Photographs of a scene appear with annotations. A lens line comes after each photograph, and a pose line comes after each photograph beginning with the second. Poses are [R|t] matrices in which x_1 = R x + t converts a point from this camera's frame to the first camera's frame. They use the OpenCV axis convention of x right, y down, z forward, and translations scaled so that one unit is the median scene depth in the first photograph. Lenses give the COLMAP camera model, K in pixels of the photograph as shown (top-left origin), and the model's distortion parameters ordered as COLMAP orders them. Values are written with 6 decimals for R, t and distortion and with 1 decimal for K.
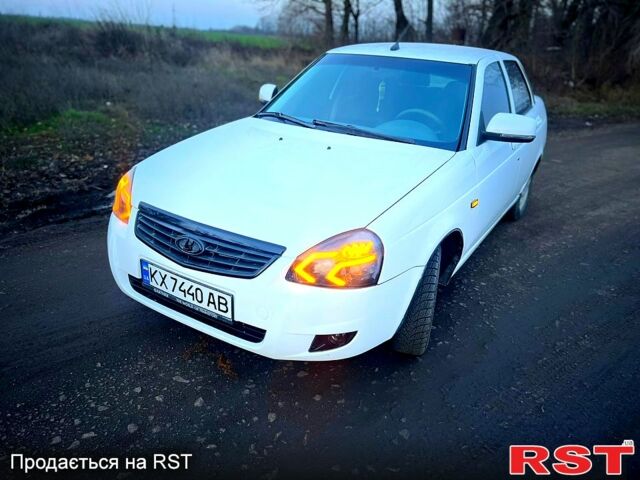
lens RADIAL K [[504.4, 0, 326.1], [0, 504.4, 238.3], [0, 0, 1]] dist [0.011941, -0.003090]
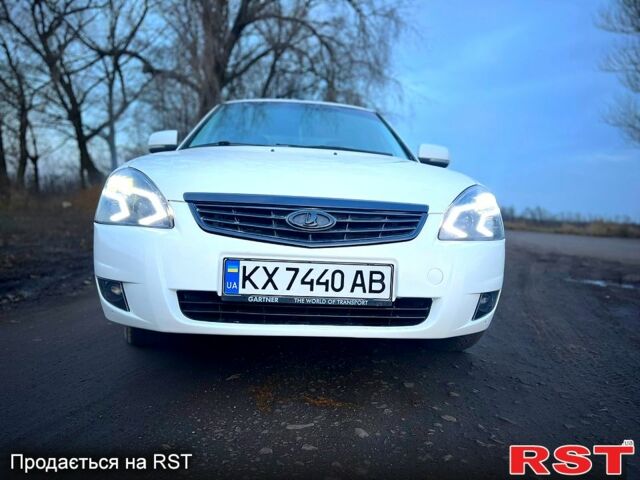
lens RADIAL K [[504.4, 0, 320.5], [0, 504.4, 236.0], [0, 0, 1]] dist [0.011941, -0.003090]
pose [[0.814085, -0.061986, 0.577428, -0.698590], [0.228454, 0.948305, -0.220286, 0.208060], [-0.533923, 0.311248, 0.786162, 0.391121]]
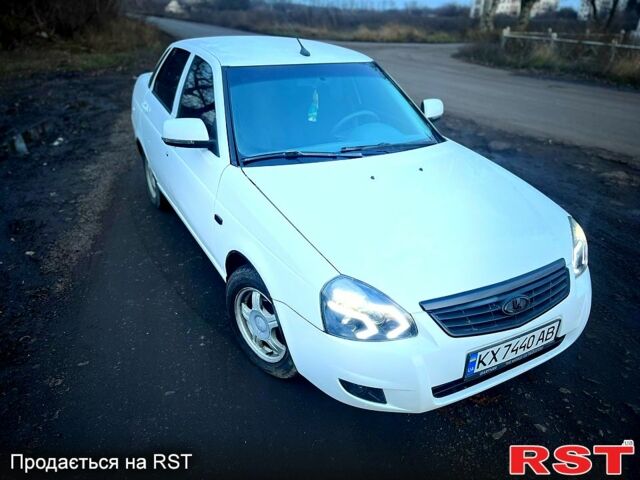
lens RADIAL K [[504.4, 0, 321.6], [0, 504.4, 242.8], [0, 0, 1]] dist [0.011941, -0.003090]
pose [[0.499079, -0.431161, 0.751678, -1.136453], [0.338581, 0.895502, 0.288857, -0.502660], [-0.797674, 0.110342, 0.592909, 0.699149]]
